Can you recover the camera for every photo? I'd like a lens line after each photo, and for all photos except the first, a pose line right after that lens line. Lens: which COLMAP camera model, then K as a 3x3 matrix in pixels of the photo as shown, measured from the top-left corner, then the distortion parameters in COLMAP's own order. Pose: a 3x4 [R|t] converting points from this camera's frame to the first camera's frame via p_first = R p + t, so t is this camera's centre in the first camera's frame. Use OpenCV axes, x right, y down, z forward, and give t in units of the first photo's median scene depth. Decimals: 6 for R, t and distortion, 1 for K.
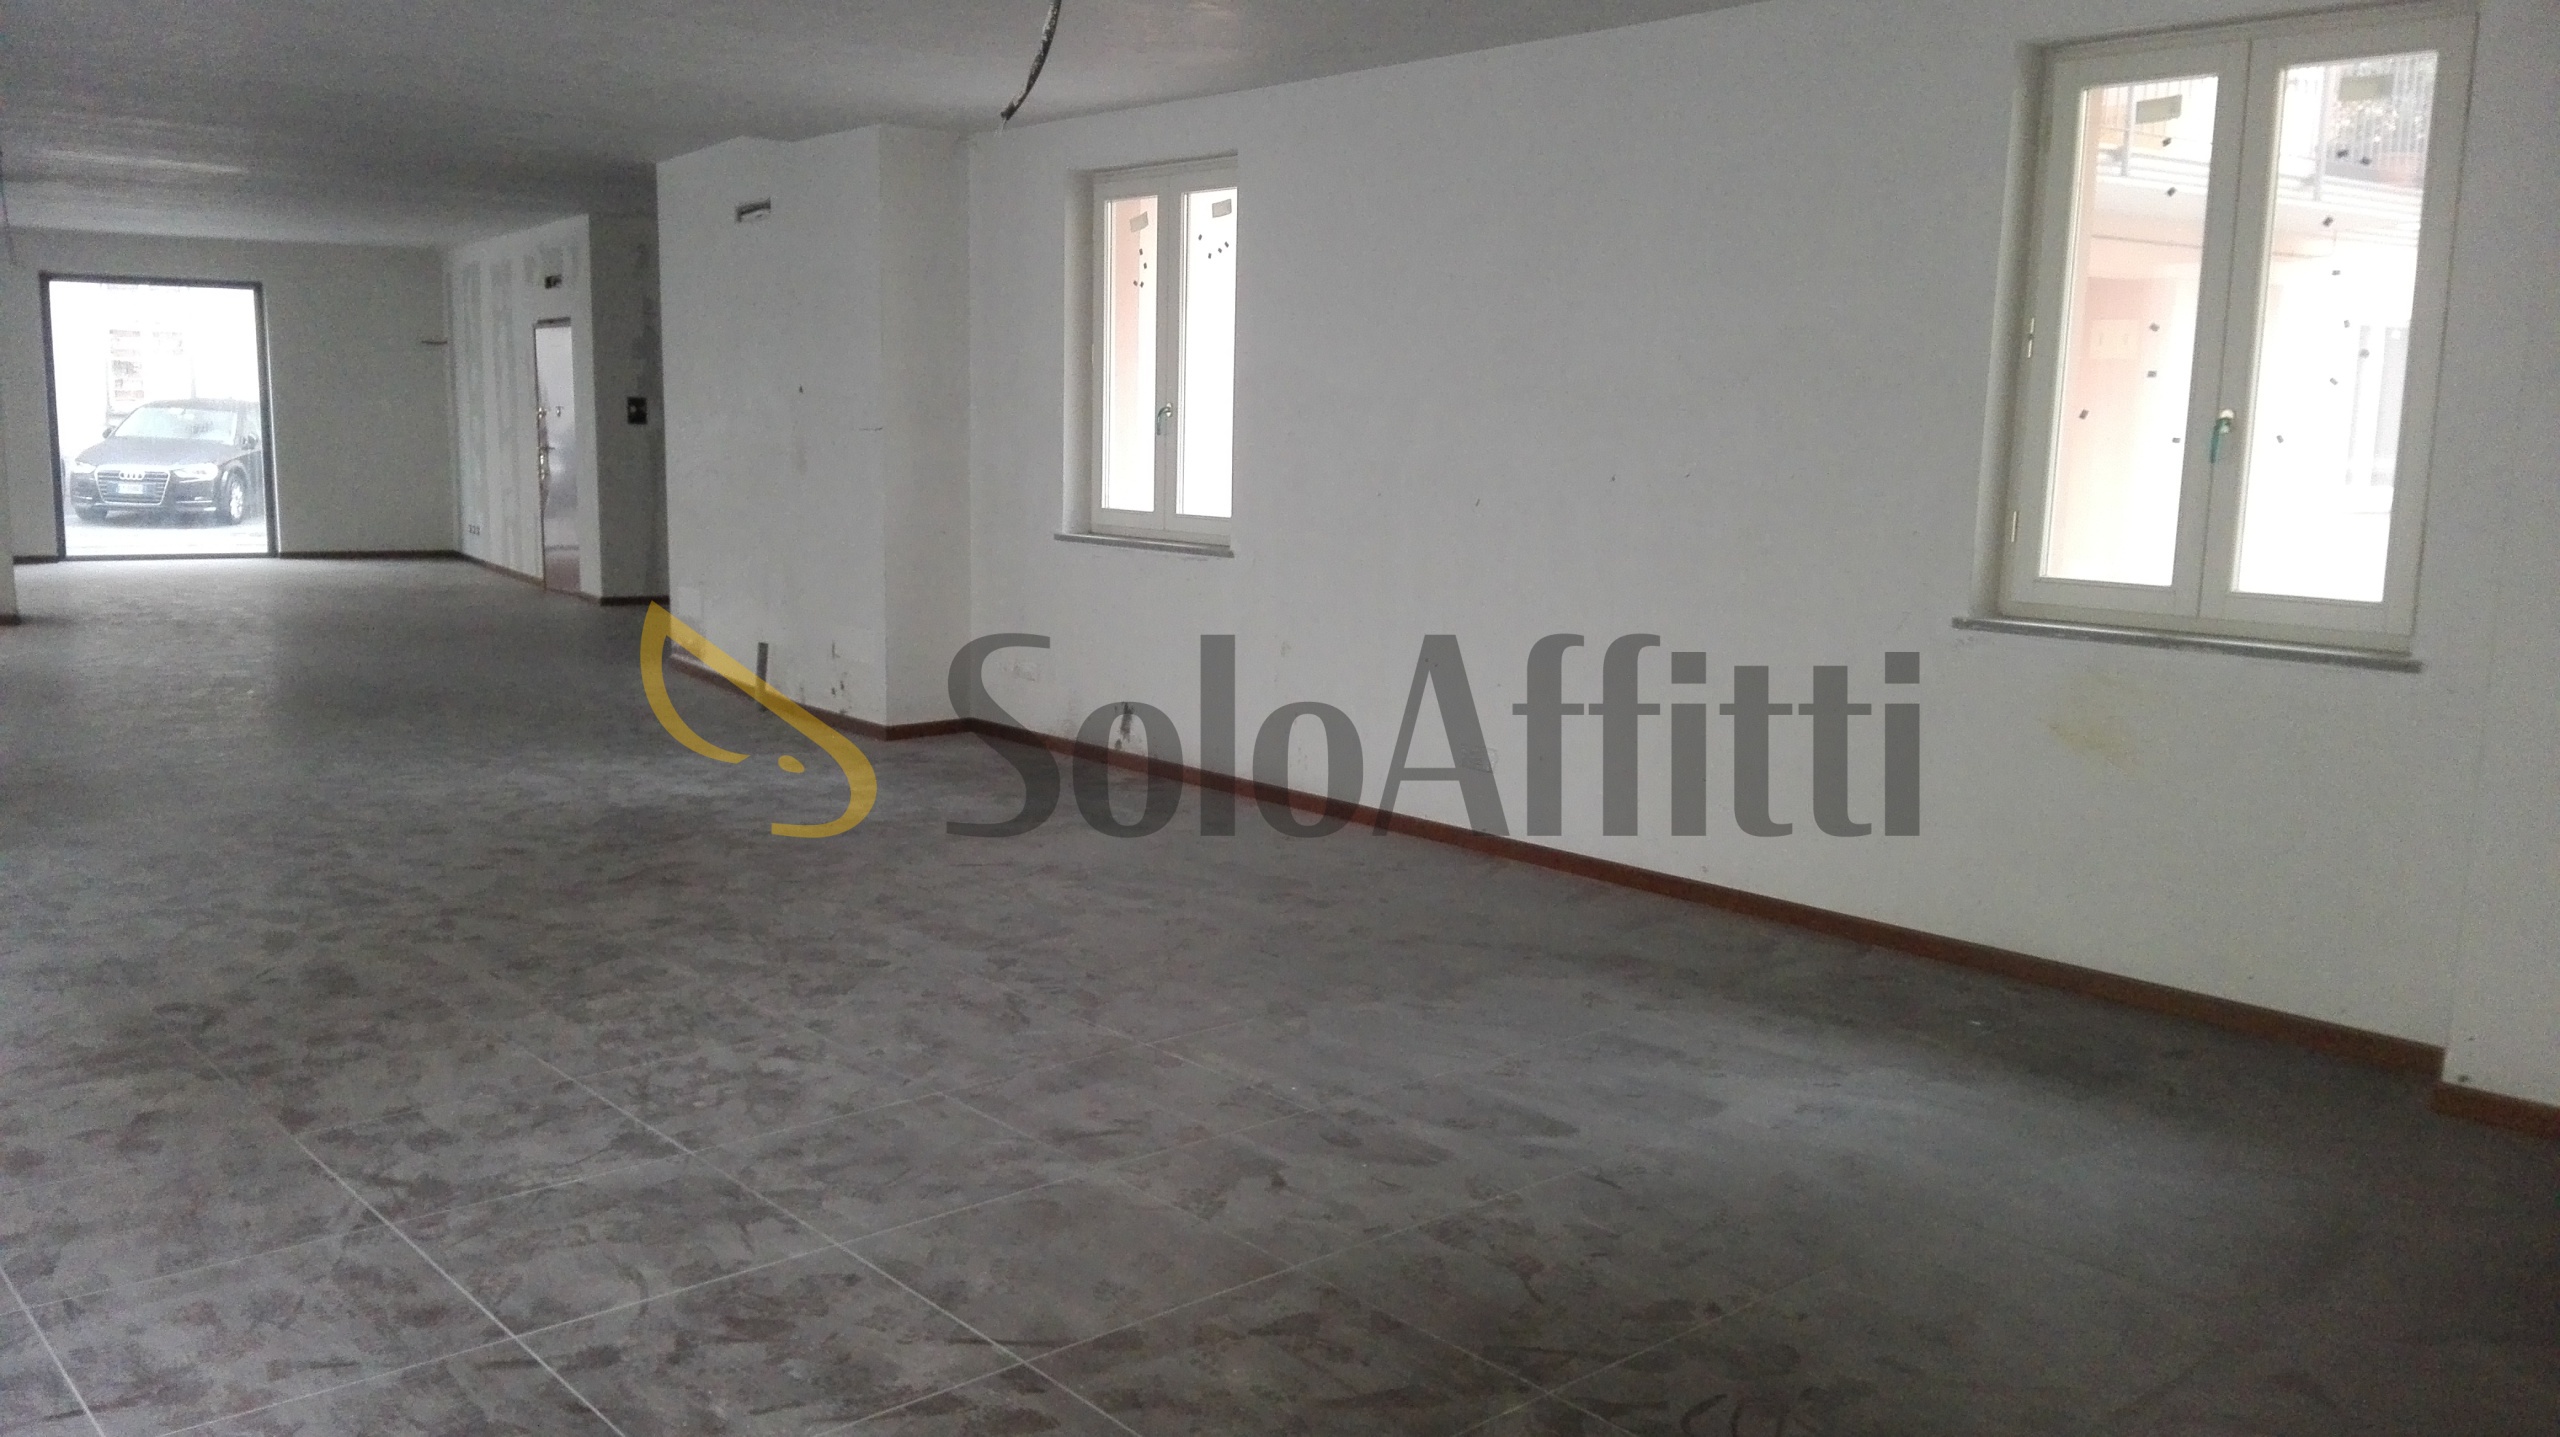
lens RADIAL K [[1919.5, 0, 1298.0], [0, 1919.5, 688.9], [0, 0, 1]] dist [0.004568, -0.105920]
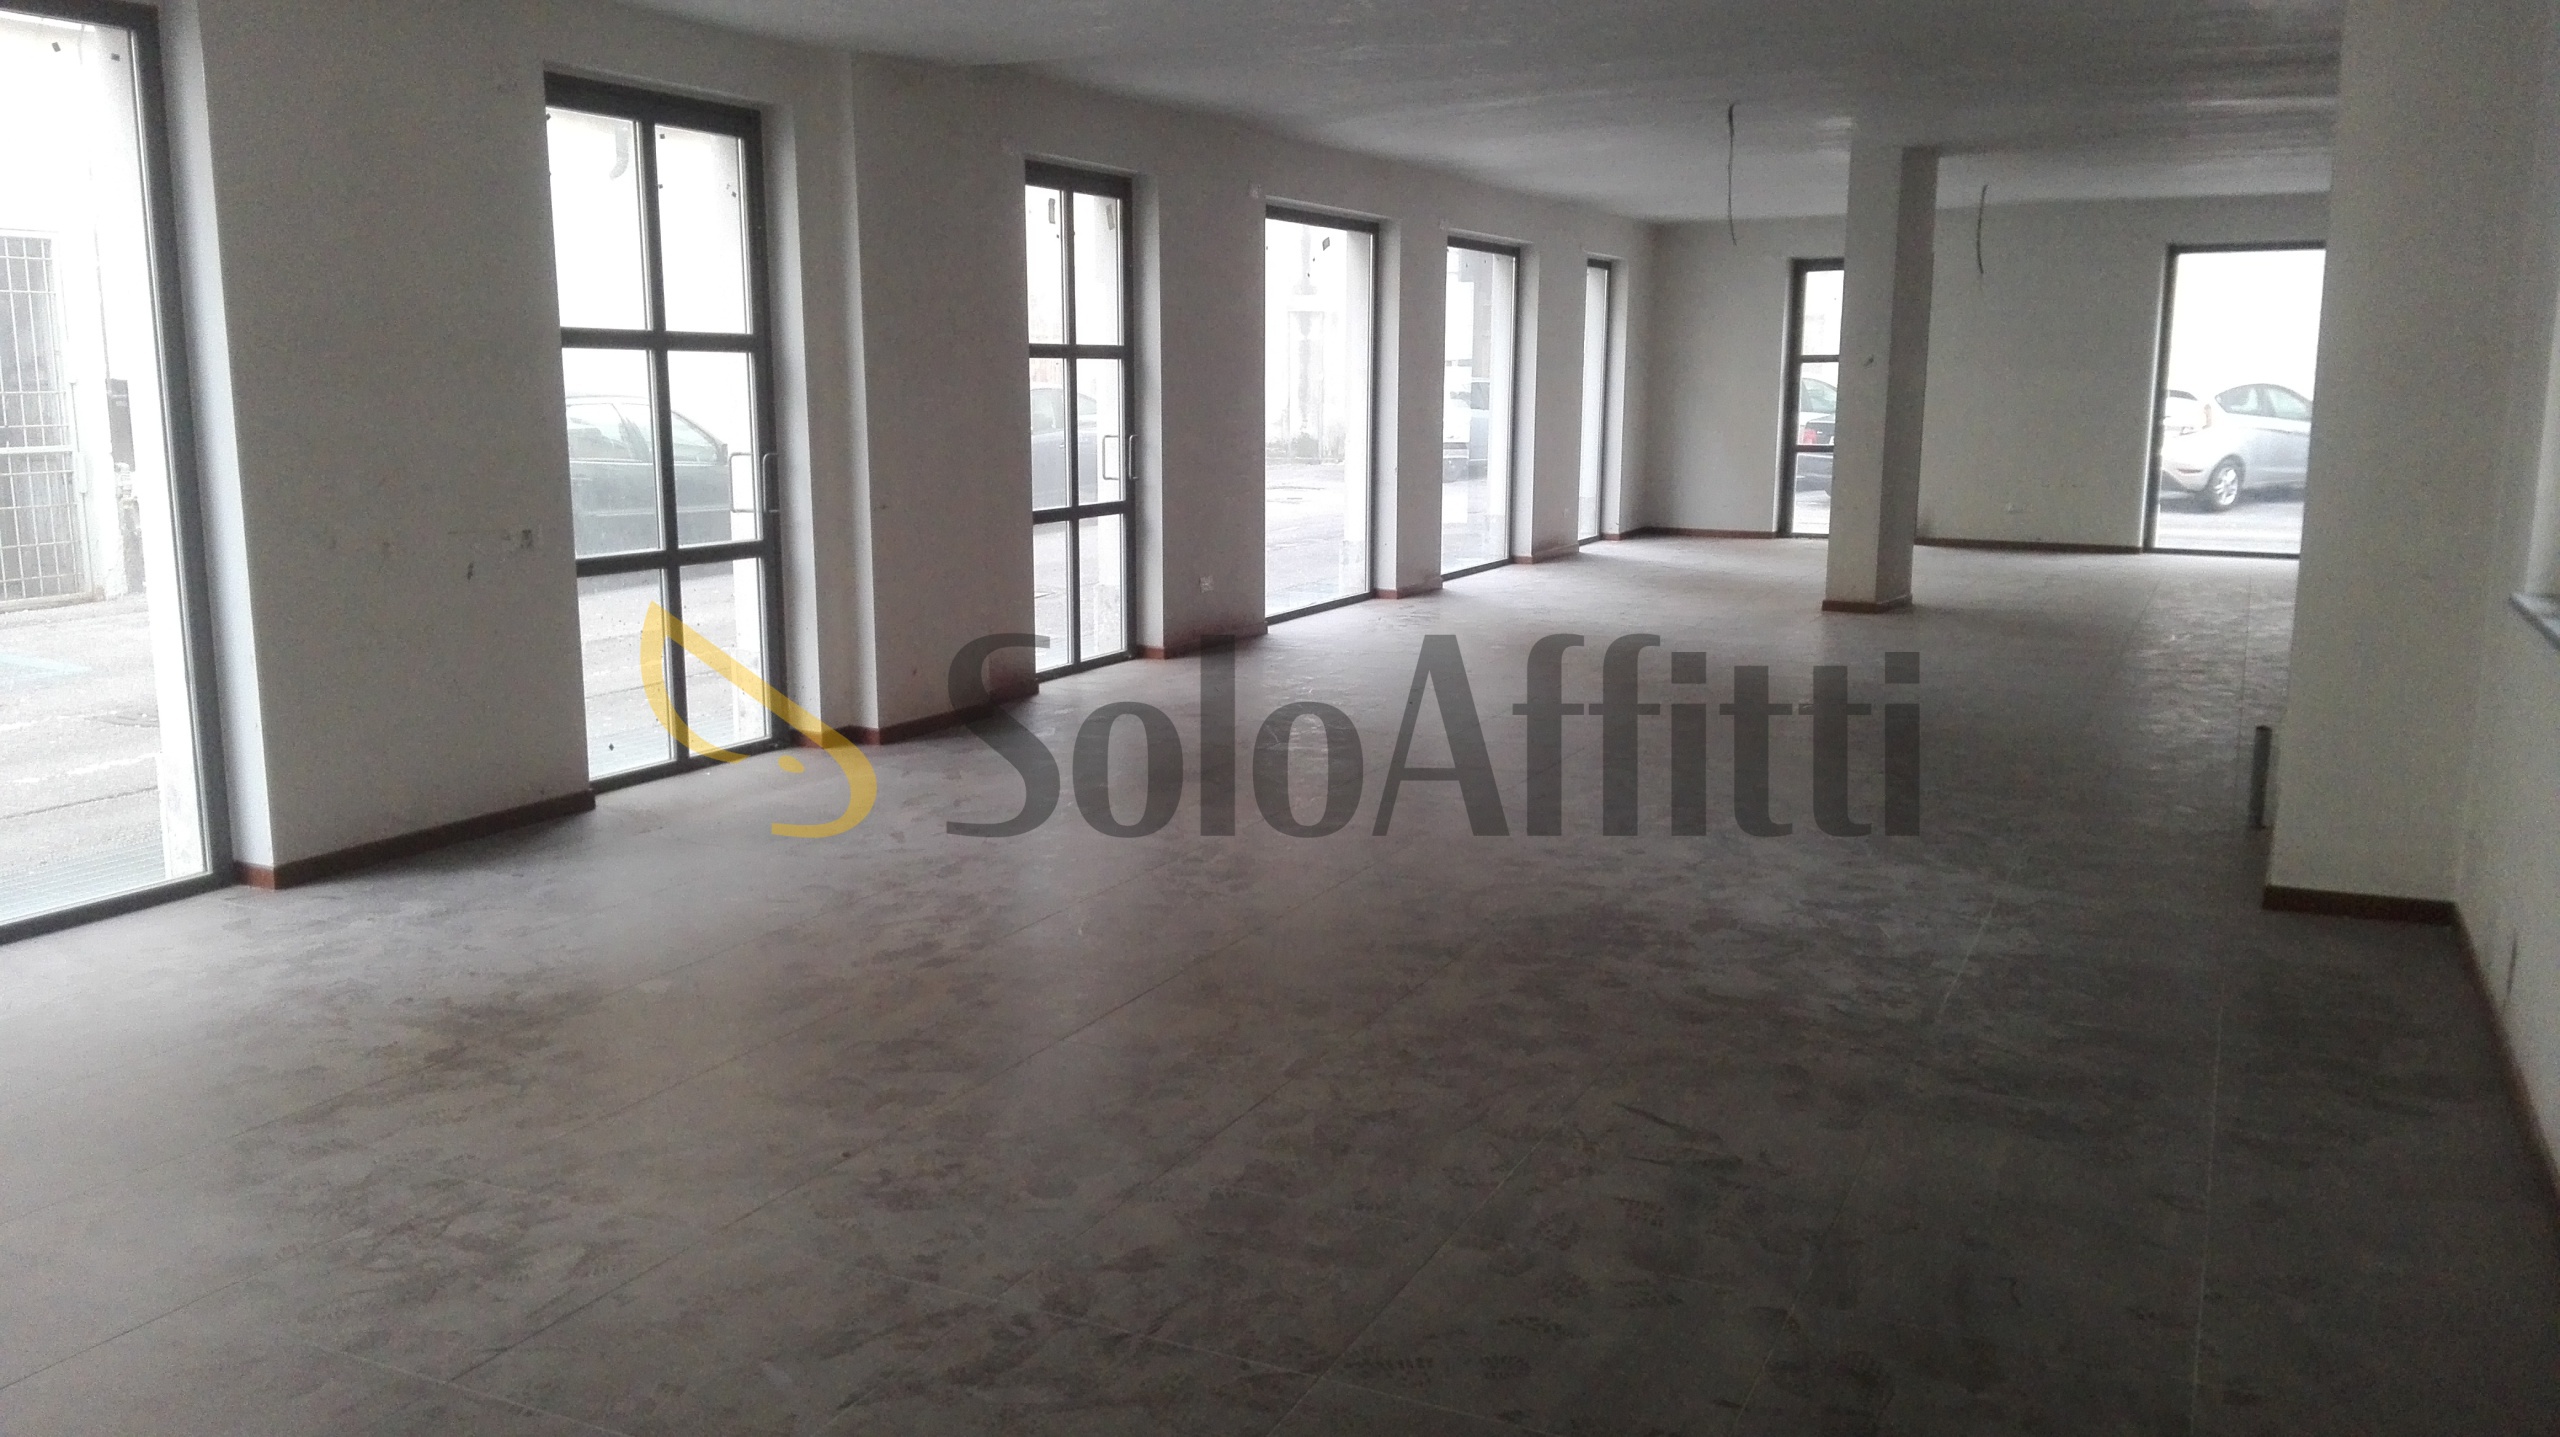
lens RADIAL K [[1977.3, 0, 1333.3], [0, 1977.3, 717.4], [0, 0, 1]] dist [0.093238, -0.003423]
pose [[0.372580, 0.133280, -0.918379, 0.424562], [-0.120979, 0.988163, 0.094327, -0.099321], [0.920081, 0.075960, 0.384294, 0.743042]]
